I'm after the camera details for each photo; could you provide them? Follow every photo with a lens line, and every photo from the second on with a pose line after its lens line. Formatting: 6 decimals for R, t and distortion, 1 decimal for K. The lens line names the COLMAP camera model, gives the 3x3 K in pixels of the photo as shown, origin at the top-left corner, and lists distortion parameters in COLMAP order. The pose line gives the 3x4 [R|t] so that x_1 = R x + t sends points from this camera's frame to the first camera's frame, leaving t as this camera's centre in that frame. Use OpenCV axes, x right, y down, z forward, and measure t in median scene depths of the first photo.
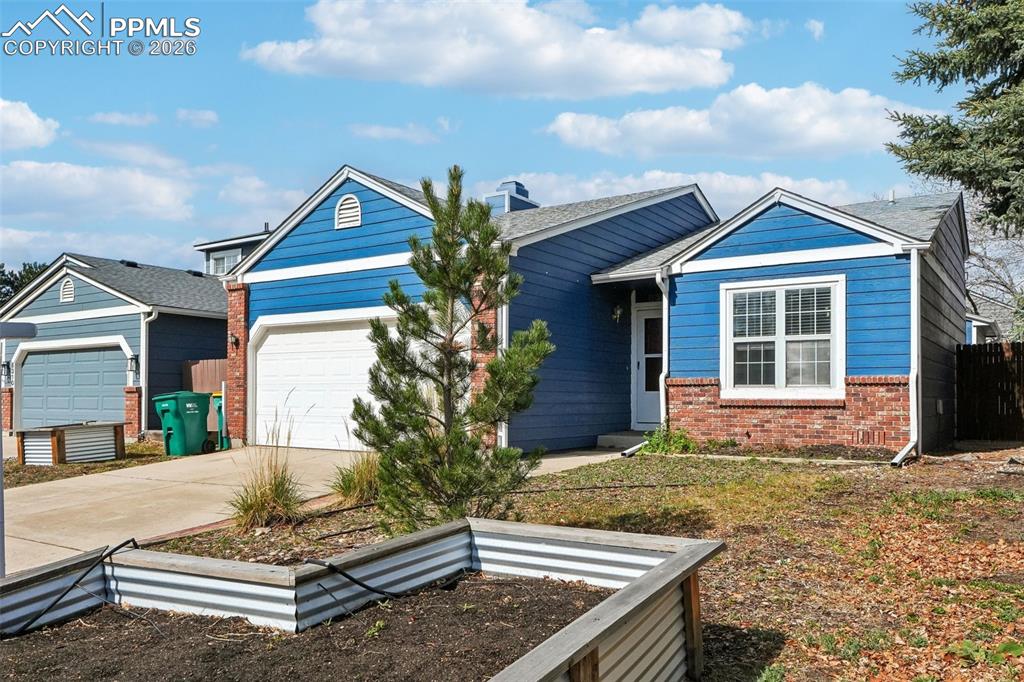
lens RADIAL K [[806.9, 0, 511.7], [0, 806.9, 392.7], [0, 0, 1]] dist [0.000117, 0.000223]
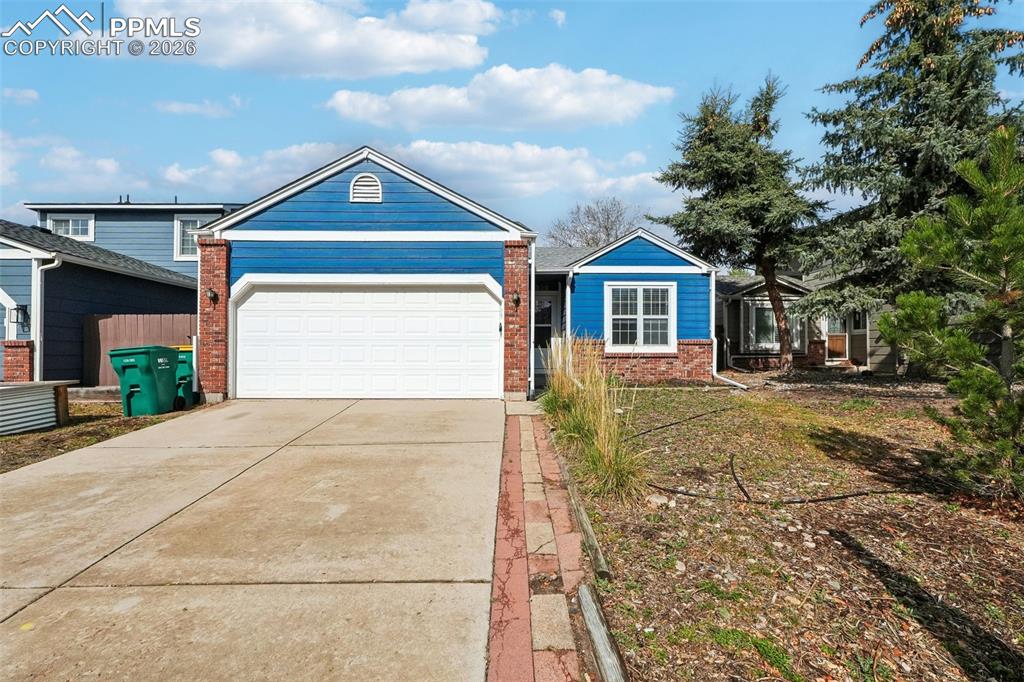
lens RADIAL K [[436.0, 0, 511.1], [0, 436.0, 352.5], [0, 0, 1]] dist [-0.000105, -0.000463]
pose [[0.820752, -0.000809, 0.571284, -0.397405], [-0.001097, 0.999995, 0.002992, 0.004953], [-0.571283, -0.003083, 0.820747, 0.391269]]
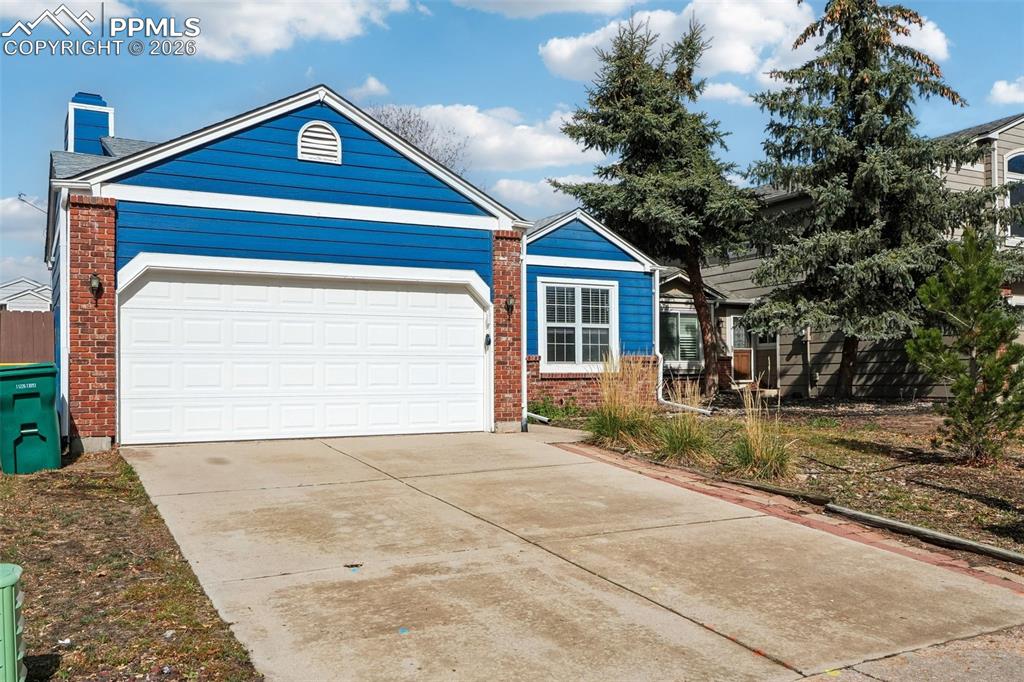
lens RADIAL K [[891.9, 0, 510.8], [0, 891.9, 381.8], [0, 0, 1]] dist [-0.000165, 0.006338]
pose [[0.459425, -0.008912, 0.888172, -0.940389], [0.005558, 0.999959, 0.007159, 0.011005], [-0.888199, 0.001648, 0.459455, 0.431636]]
